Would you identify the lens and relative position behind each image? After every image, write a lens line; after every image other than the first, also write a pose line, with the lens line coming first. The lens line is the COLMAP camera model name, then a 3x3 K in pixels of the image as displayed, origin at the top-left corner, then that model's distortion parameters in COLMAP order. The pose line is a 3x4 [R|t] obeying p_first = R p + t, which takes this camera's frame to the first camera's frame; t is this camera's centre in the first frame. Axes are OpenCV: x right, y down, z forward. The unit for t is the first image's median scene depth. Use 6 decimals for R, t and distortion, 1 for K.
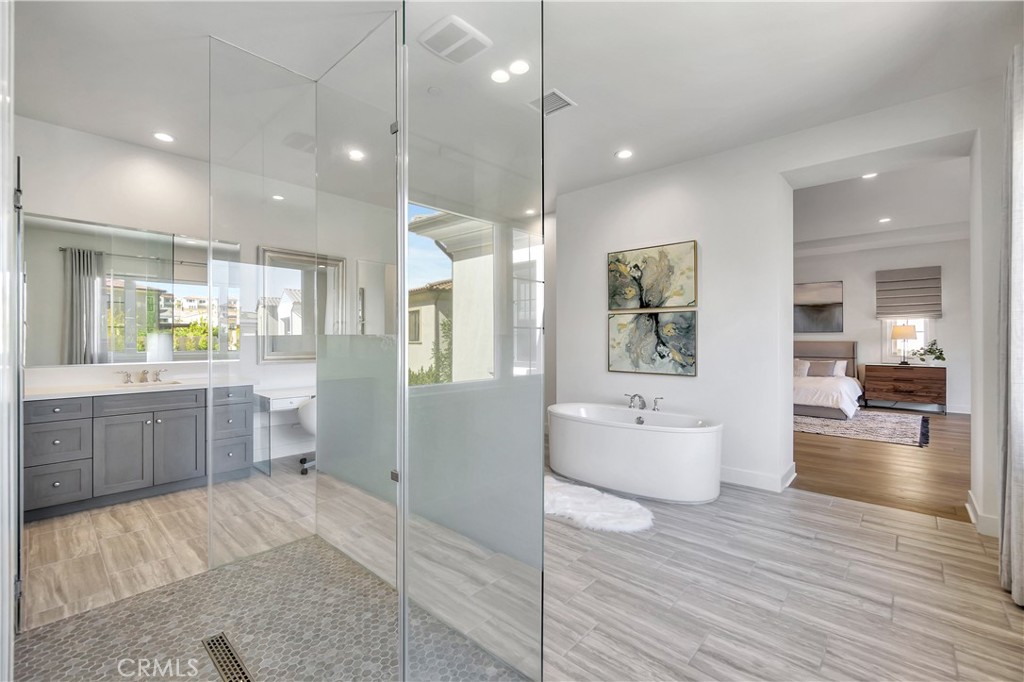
lens RADIAL K [[439.7, 0, 513.9], [0, 439.7, 340.1], [0, 0, 1]] dist [-0.004454, 0.001701]
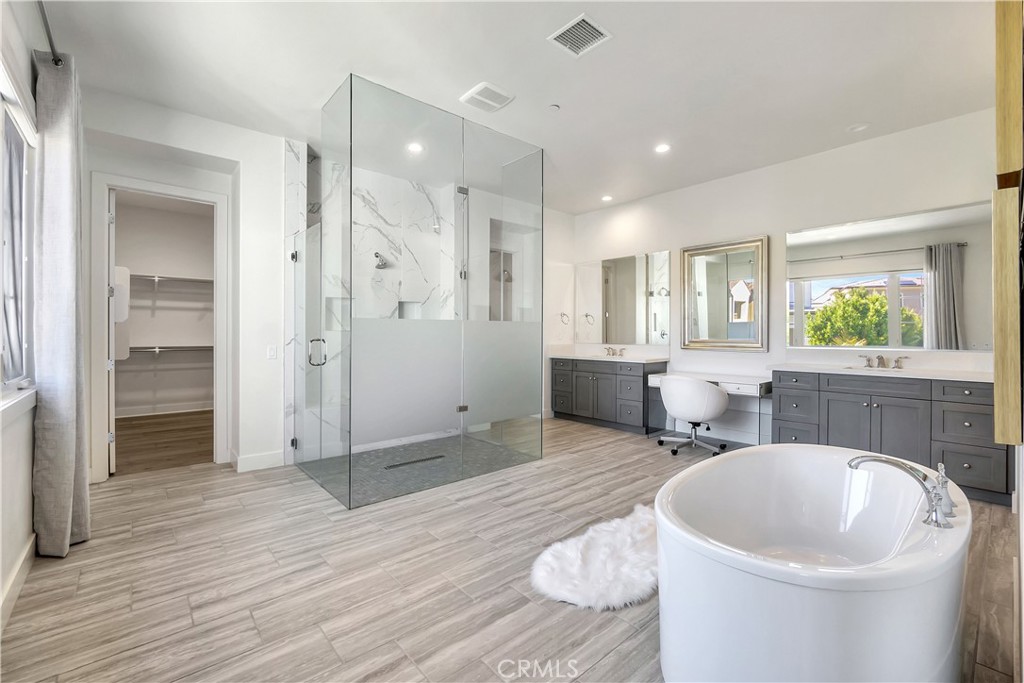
lens RADIAL K [[439.7, 0, 512.3], [0, 439.7, 333.9], [0, 0, 1]] dist [-0.004454, 0.001701]
pose [[-0.118346, 0.000355, -0.992972, 0.684480], [-0.006346, 0.999979, 0.001114, 0.013895], [0.992952, 0.006433, -0.118341, 0.708886]]
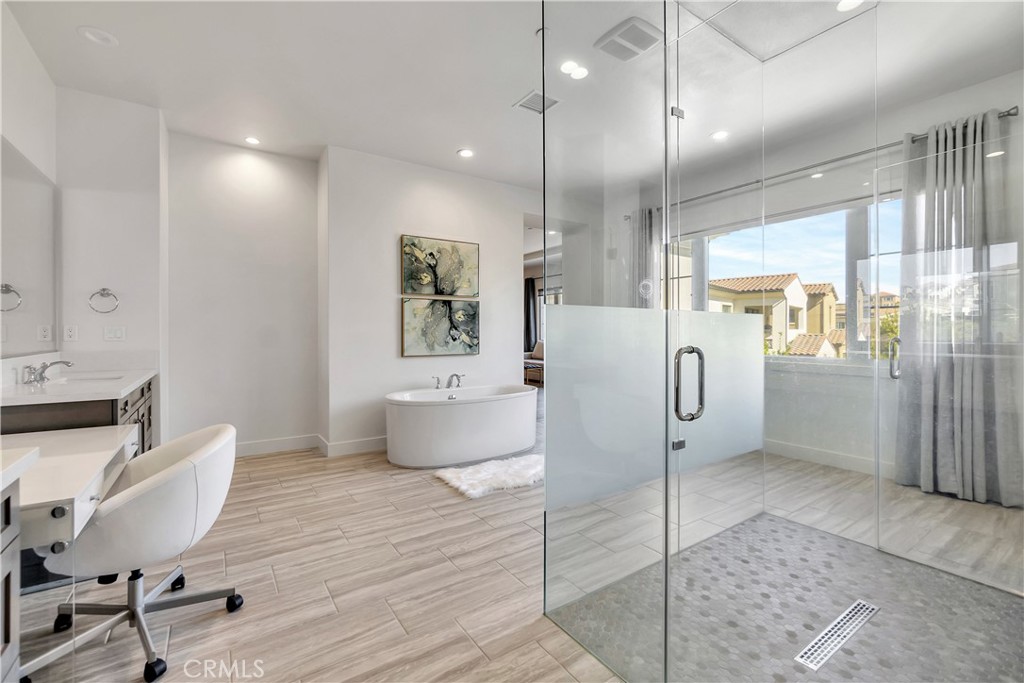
lens RADIAL K [[439.7, 0, 506.1], [0, 439.7, 330.8], [0, 0, 1]] dist [-0.004454, 0.001701]
pose [[0.254471, -0.006768, 0.967057, -0.723345], [0.002068, 0.999977, 0.006455, 0.008483], [-0.967078, 0.000357, 0.254479, 0.585755]]
